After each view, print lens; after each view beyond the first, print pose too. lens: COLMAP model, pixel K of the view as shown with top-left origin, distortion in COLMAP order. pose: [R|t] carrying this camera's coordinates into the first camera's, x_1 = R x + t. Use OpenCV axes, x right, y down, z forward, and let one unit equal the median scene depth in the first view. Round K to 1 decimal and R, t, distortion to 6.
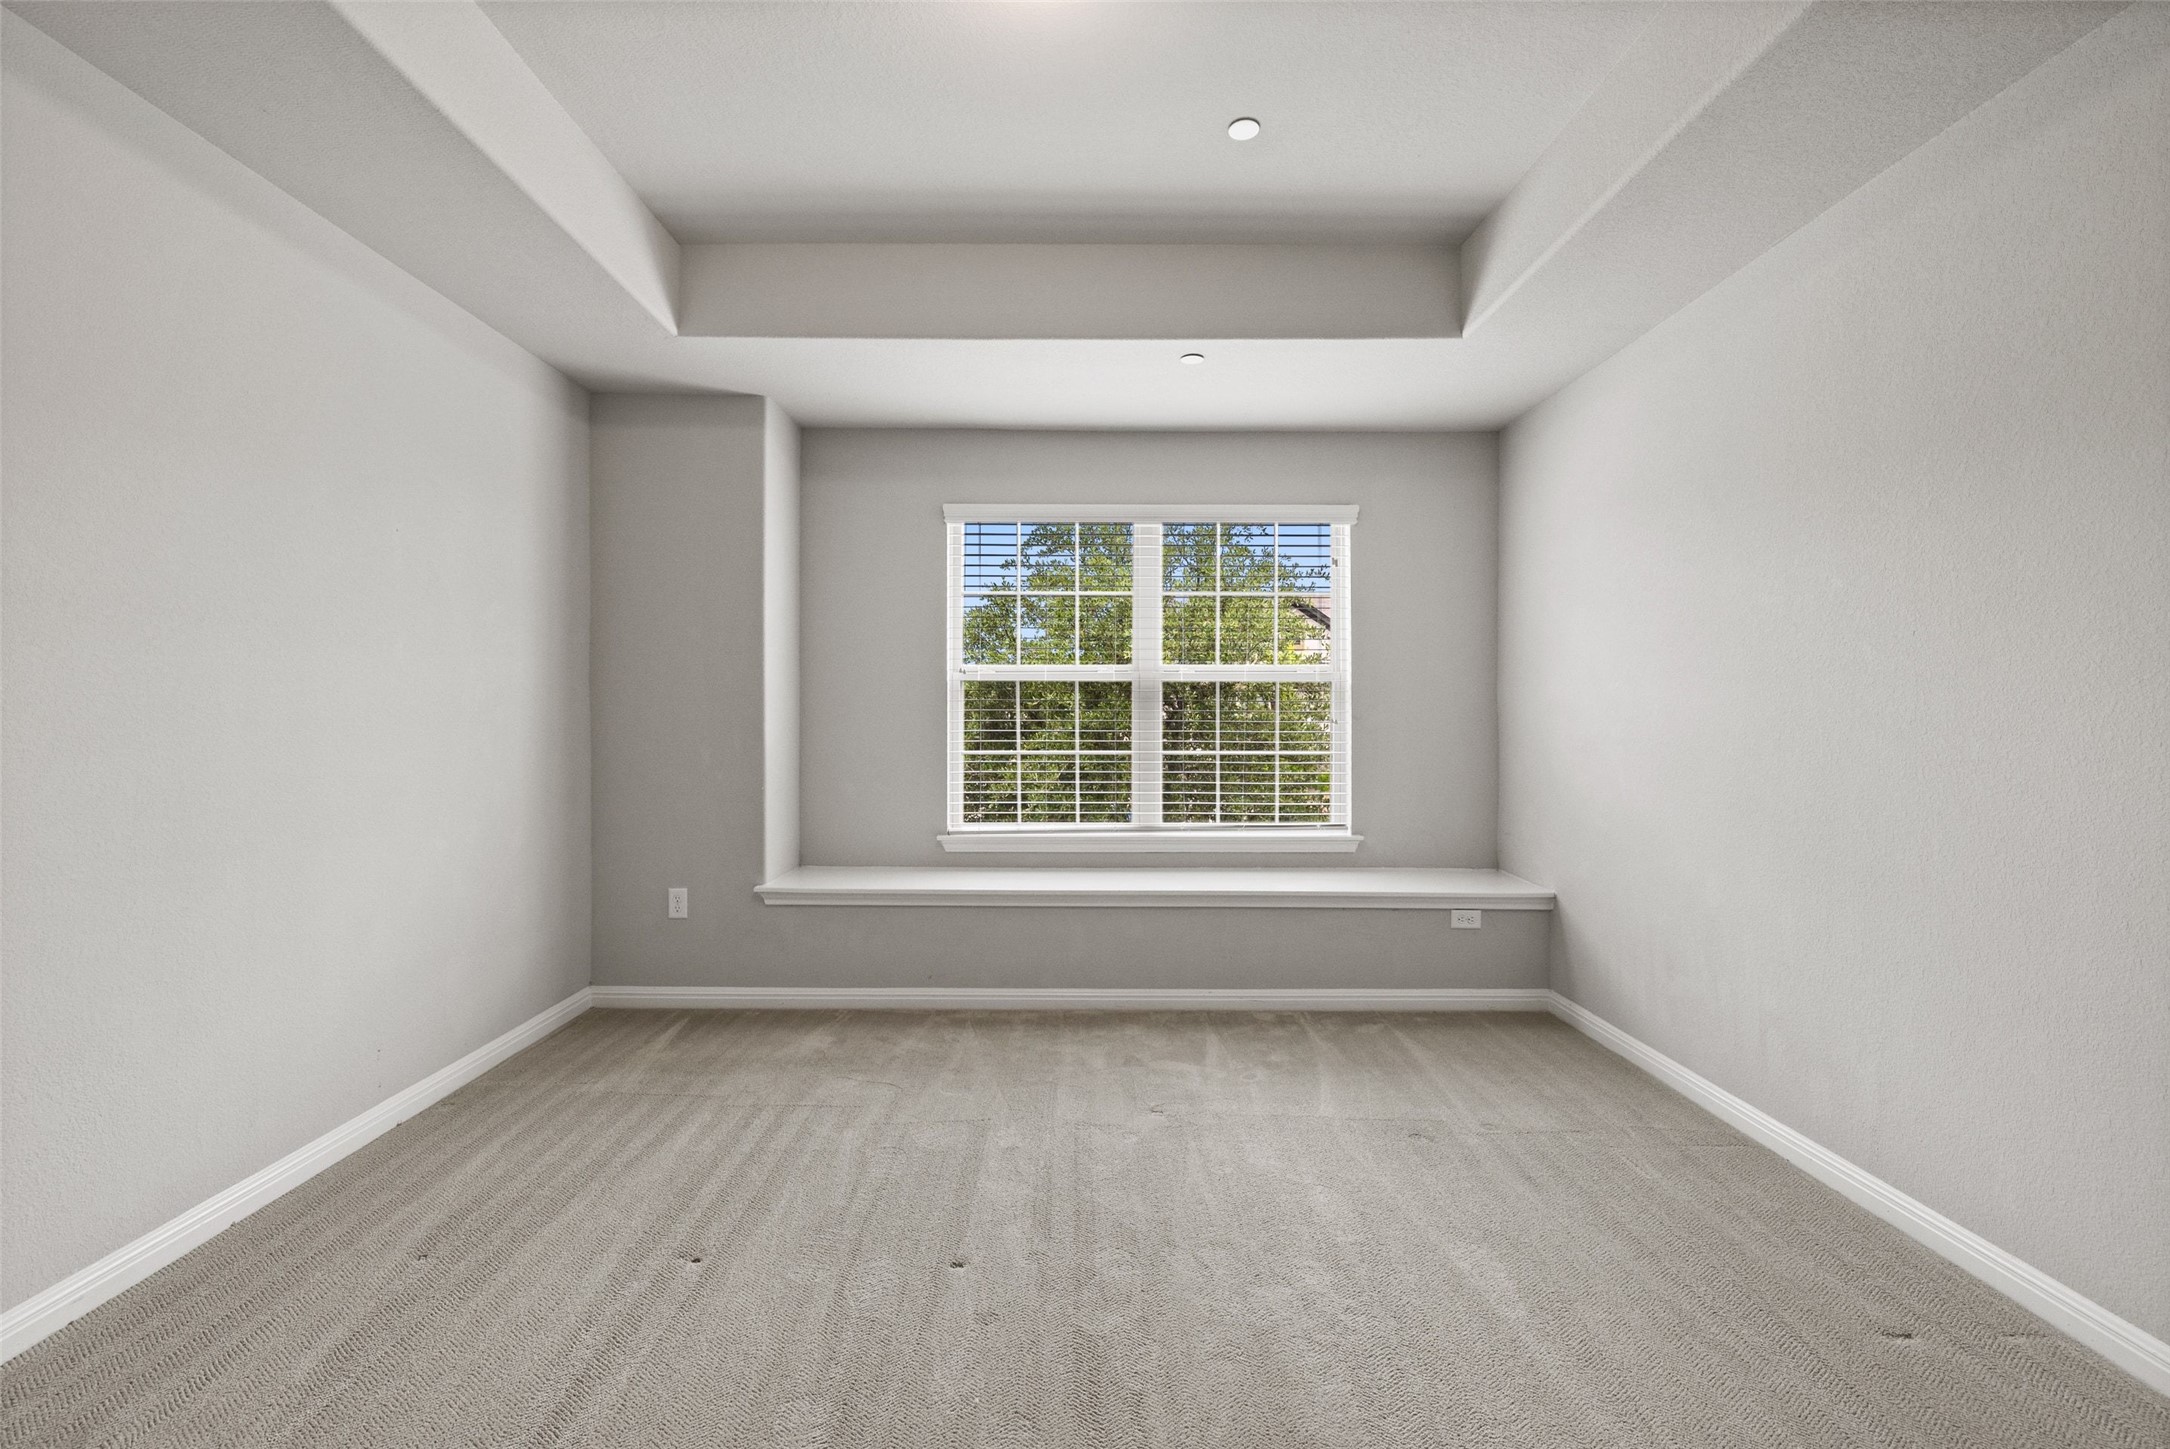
lens RADIAL K [[928.4, 0, 1074.5], [0, 928.4, 710.2], [0, 0, 1]] dist [0.002159, 0.000267]
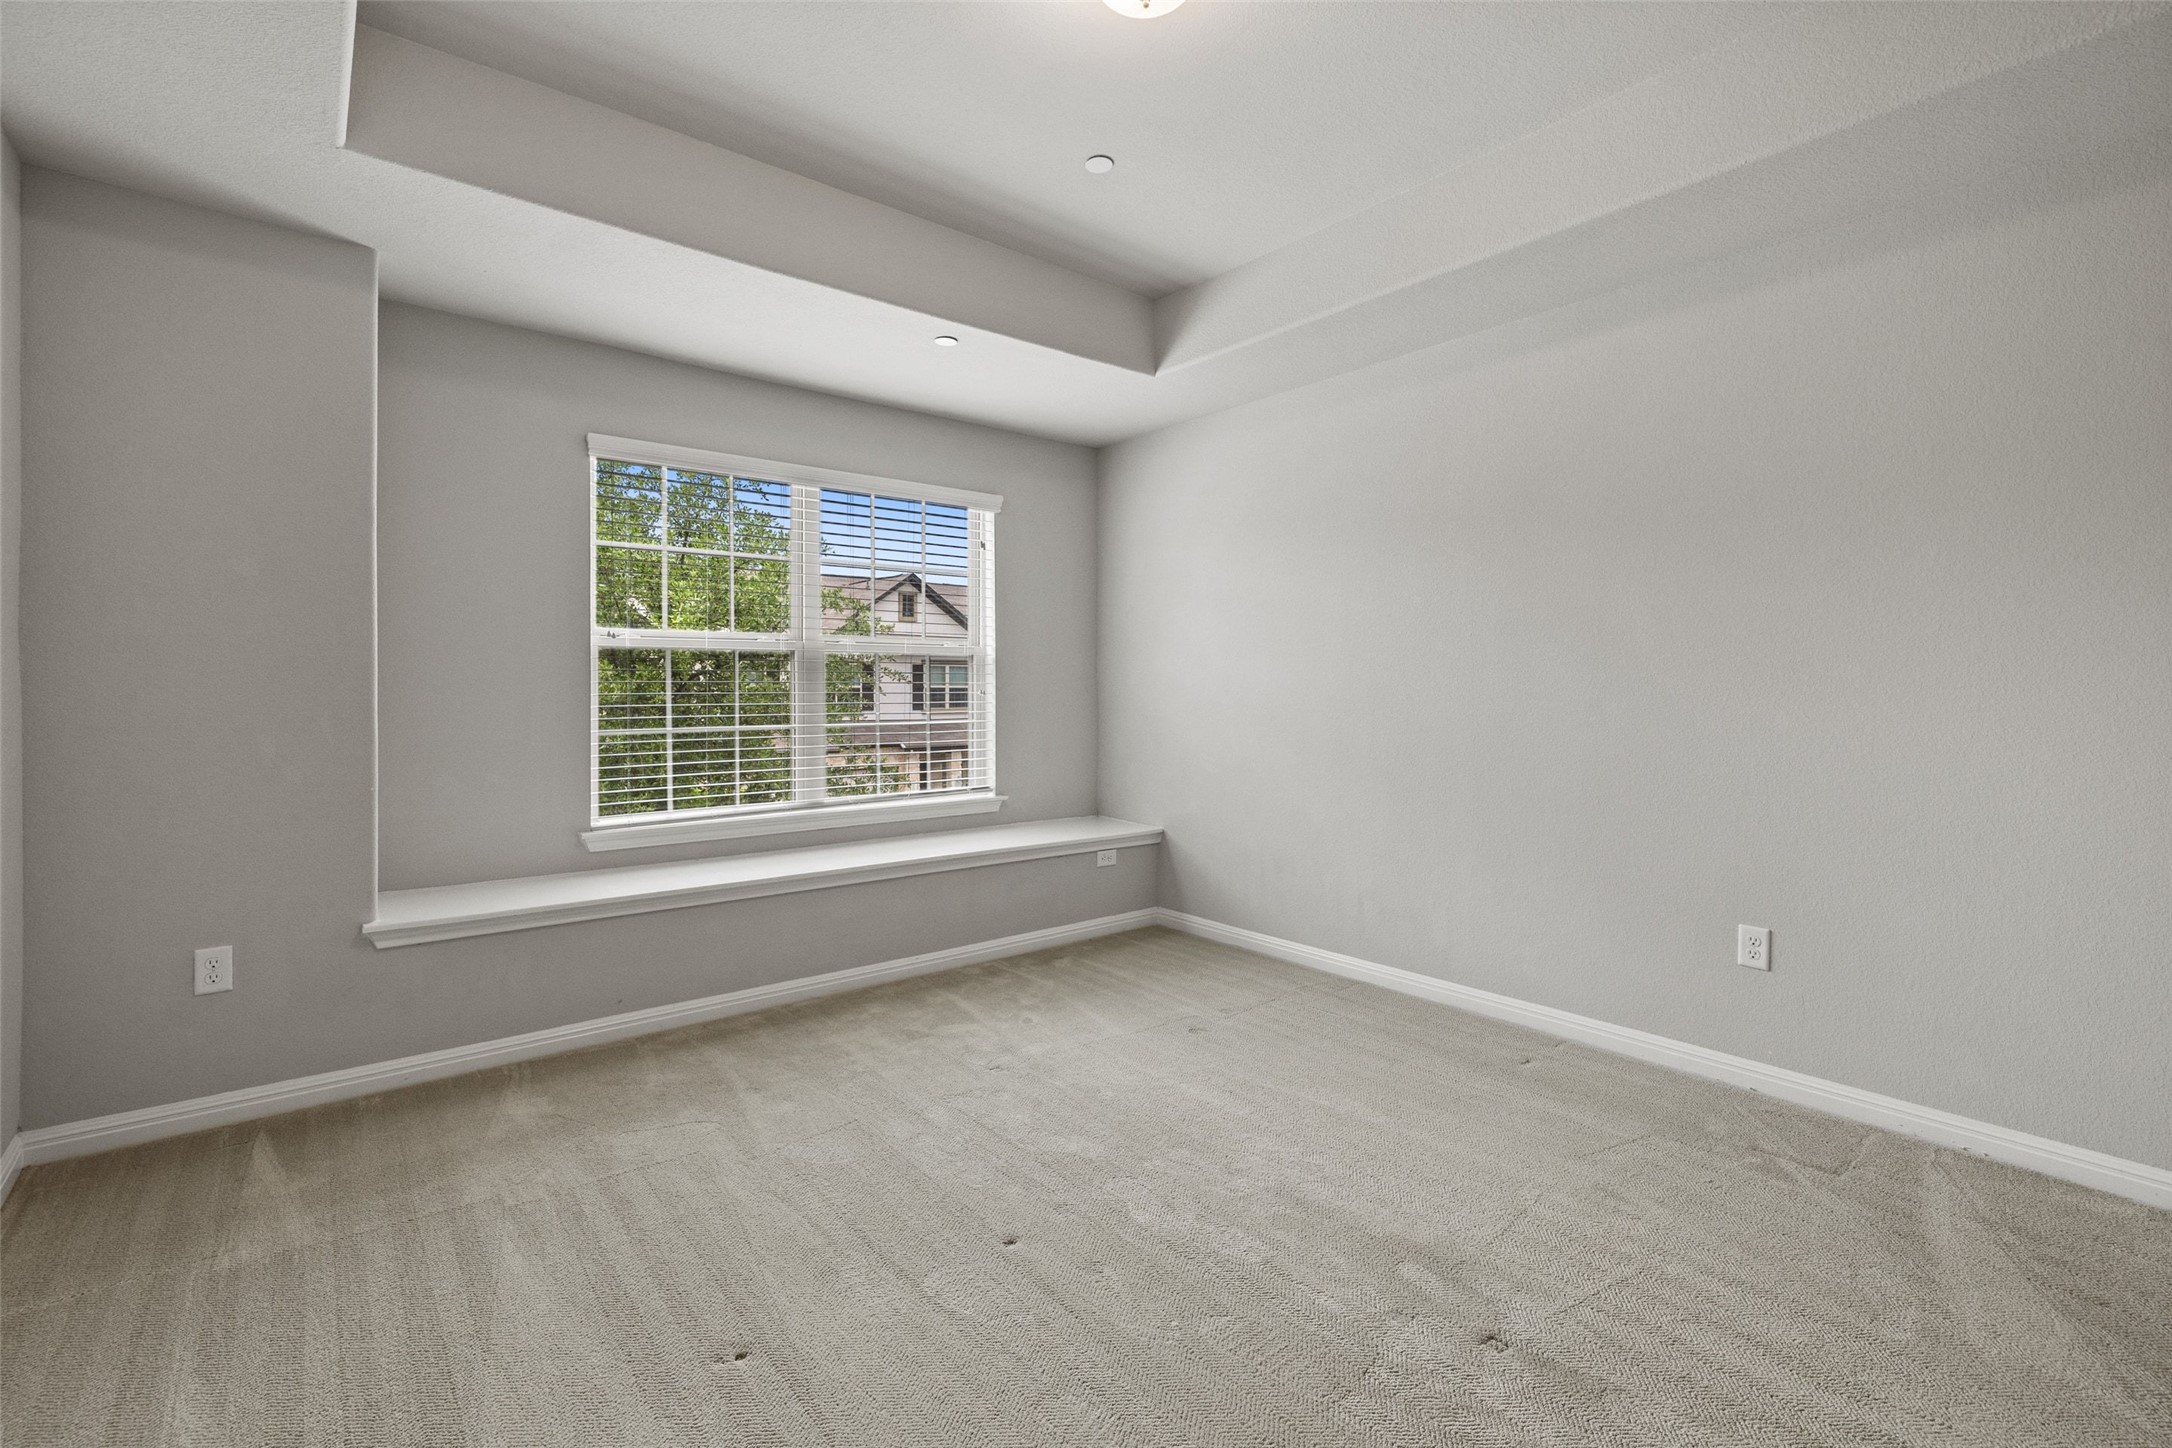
lens RADIAL K [[926.0, 0, 1085.8], [0, 926.0, 682.0], [0, 0, 1]] dist [0.002248, 0.000072]
pose [[0.786447, 0.001448, 0.617656, -0.346107], [-0.002811, 0.999995, 0.001235, -0.001887], [-0.617651, -0.002707, 0.786447, 0.088377]]
